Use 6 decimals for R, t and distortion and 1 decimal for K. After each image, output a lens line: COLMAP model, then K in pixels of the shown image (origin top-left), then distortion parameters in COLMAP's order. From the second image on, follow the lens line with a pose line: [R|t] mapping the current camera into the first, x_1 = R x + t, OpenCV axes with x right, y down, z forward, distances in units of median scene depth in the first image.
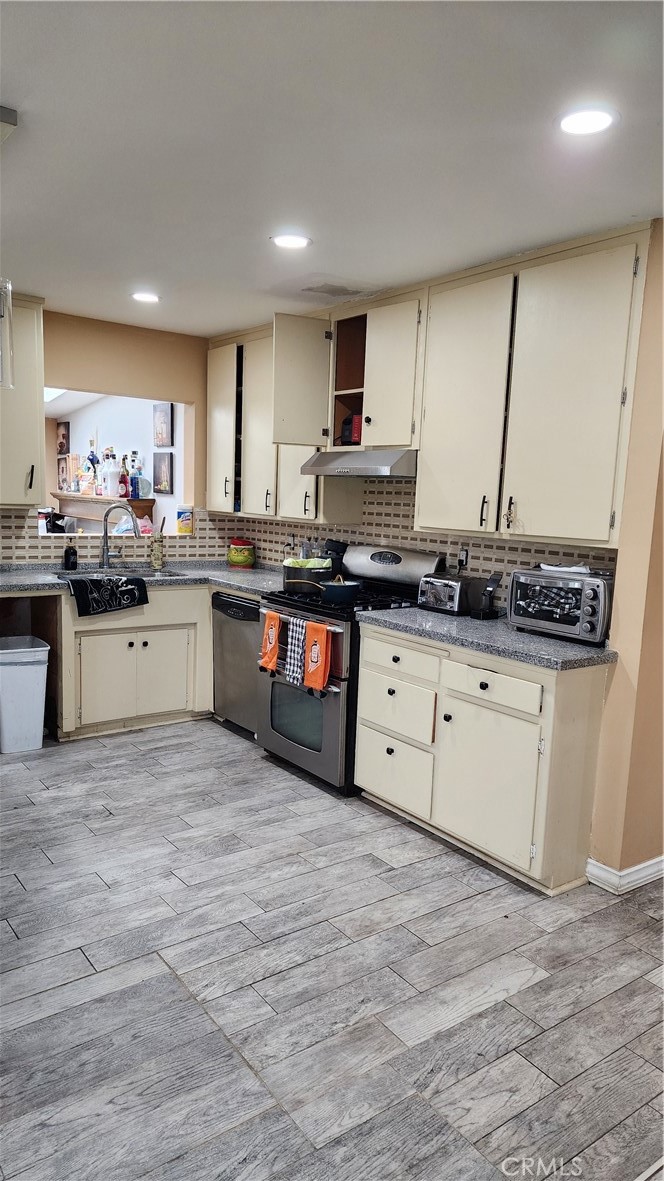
lens RADIAL K [[787.6, 0, 332.0], [0, 787.6, 590.5], [0, 0, 1]] dist [0.035468, -0.001598]
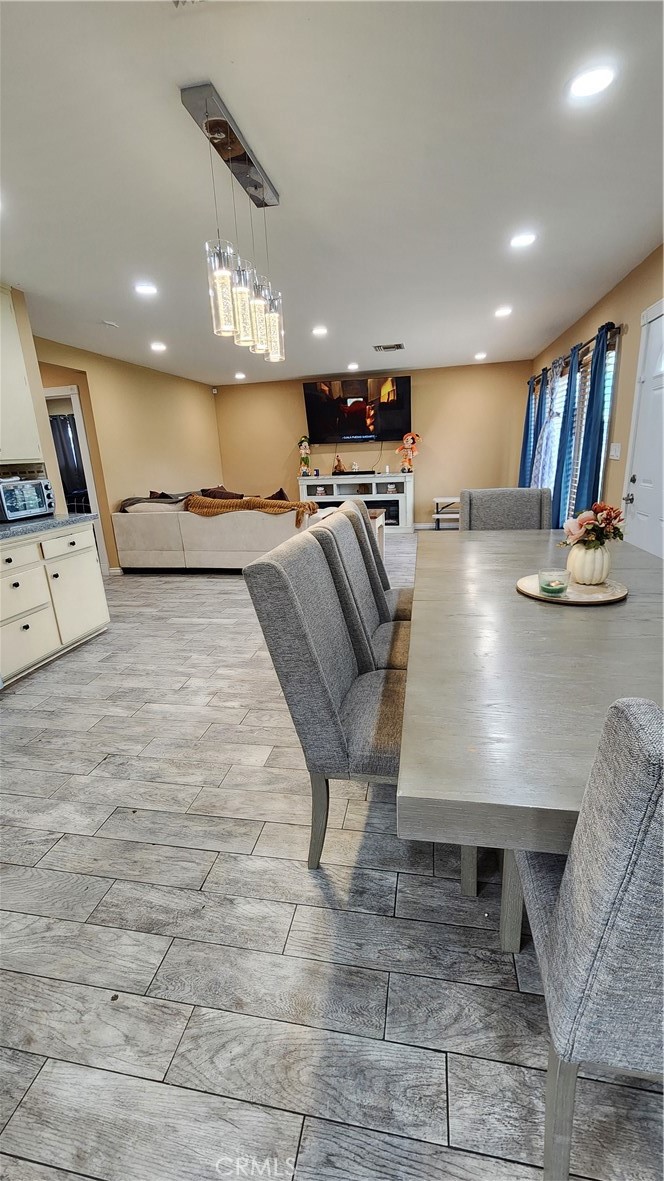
lens RADIAL K [[493.5, 0, 332.0], [0, 493.5, 590.5], [0, 0, 1]] dist [-0.001460, -0.000084]
pose [[-0.671873, -0.210517, 0.710119, -1.063594], [0.111430, 0.919115, 0.377903, -0.144333], [-0.732236, 0.333031, -0.594071, 1.331767]]
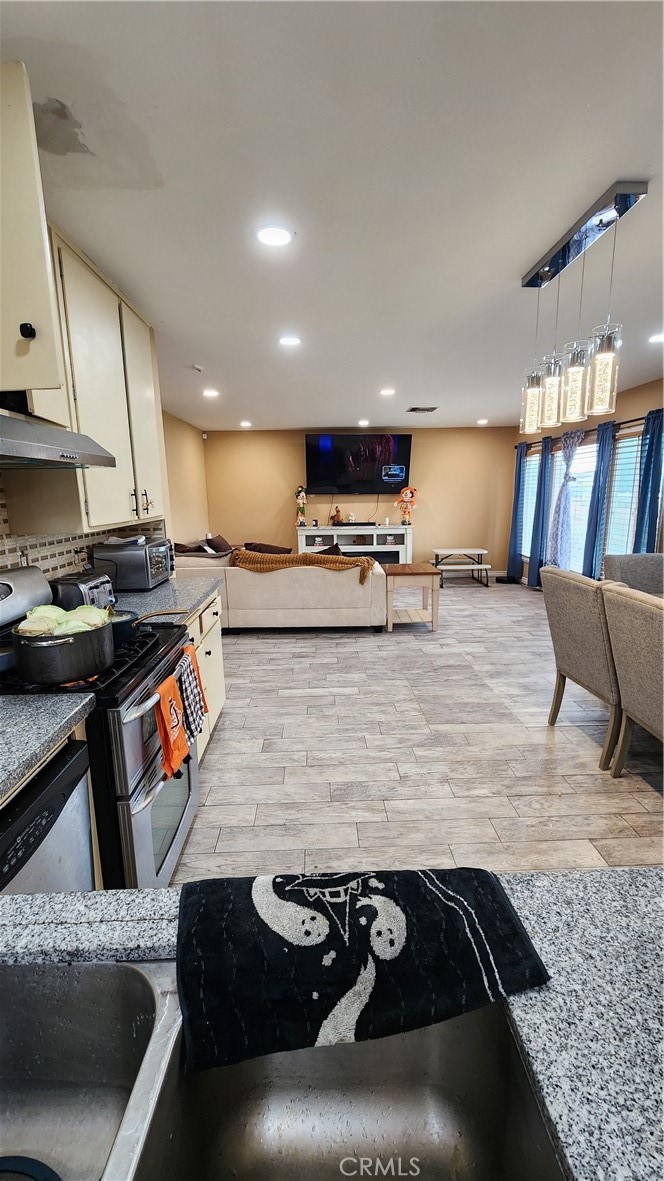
lens RADIAL K [[493.5, 0, 332.0], [0, 493.5, 590.5], [0, 0, 1]] dist [-0.001460, -0.000084]
pose [[-0.820155, -0.140661, 0.554581, -0.545446], [0.053838, 0.946033, 0.319566, -0.227571], [-0.569602, 0.291951, -0.768321, 1.675976]]
